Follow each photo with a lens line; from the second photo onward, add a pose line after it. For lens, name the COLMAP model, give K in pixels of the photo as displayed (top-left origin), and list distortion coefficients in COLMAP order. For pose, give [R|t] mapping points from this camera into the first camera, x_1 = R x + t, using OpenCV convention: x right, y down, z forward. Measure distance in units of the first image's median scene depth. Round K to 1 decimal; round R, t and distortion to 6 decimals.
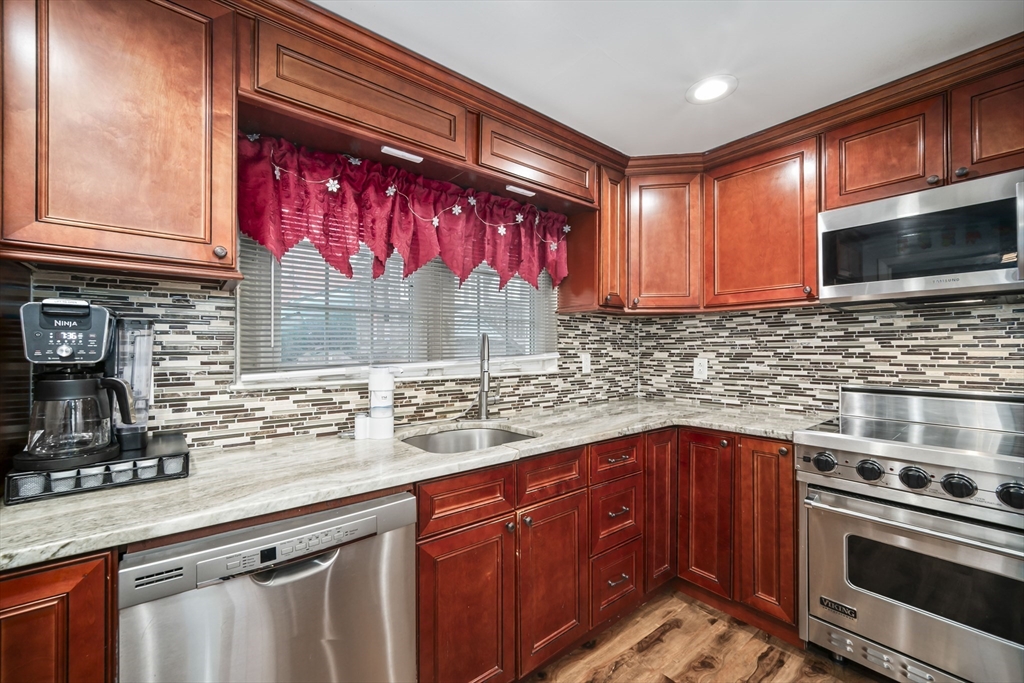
lens RADIAL K [[411.9, 0, 497.4], [0, 411.9, 347.9], [0, 0, 1]] dist [0.000586, 0.000658]
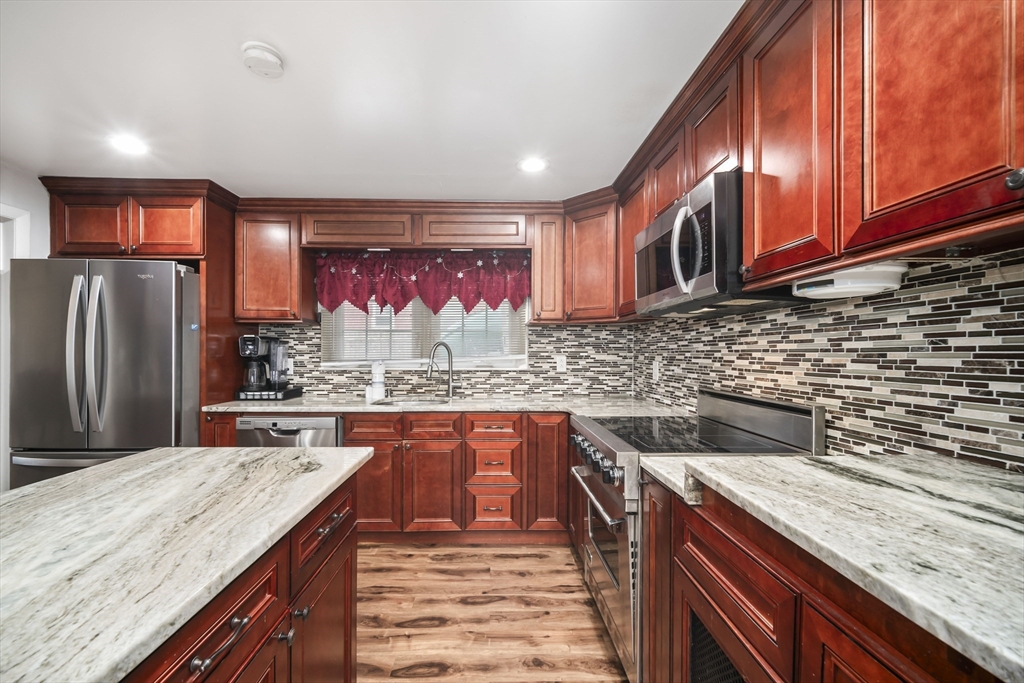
lens RADIAL K [[411.9, 0, 496.2], [0, 411.9, 353.5], [0, 0, 1]] dist [0.000586, 0.000658]
pose [[0.798396, 0.006460, -0.602098, 1.133200], [-0.001106, 0.999956, 0.009262, -0.006526], [0.602132, -0.006729, 0.798369, -0.162467]]
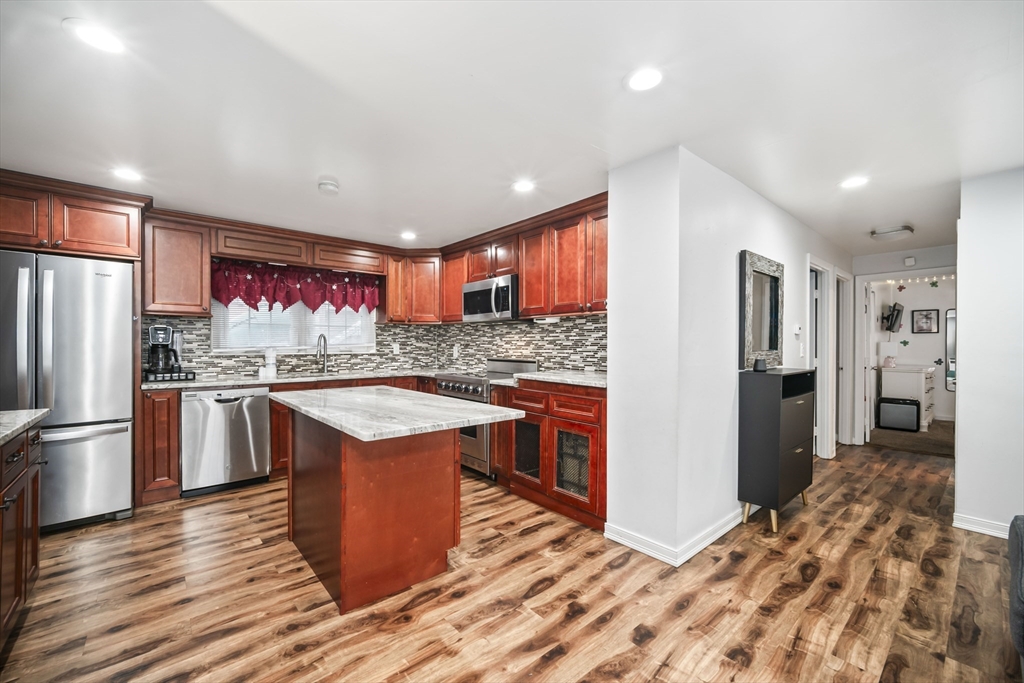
lens RADIAL K [[411.9, 0, 492.9], [0, 411.9, 348.4], [0, 0, 1]] dist [0.000586, 0.000658]
pose [[0.999650, 0.005197, 0.025924, 0.866678], [-0.005573, 0.999880, 0.014463, 0.005856], [-0.025846, -0.014602, 0.999559, -1.324381]]
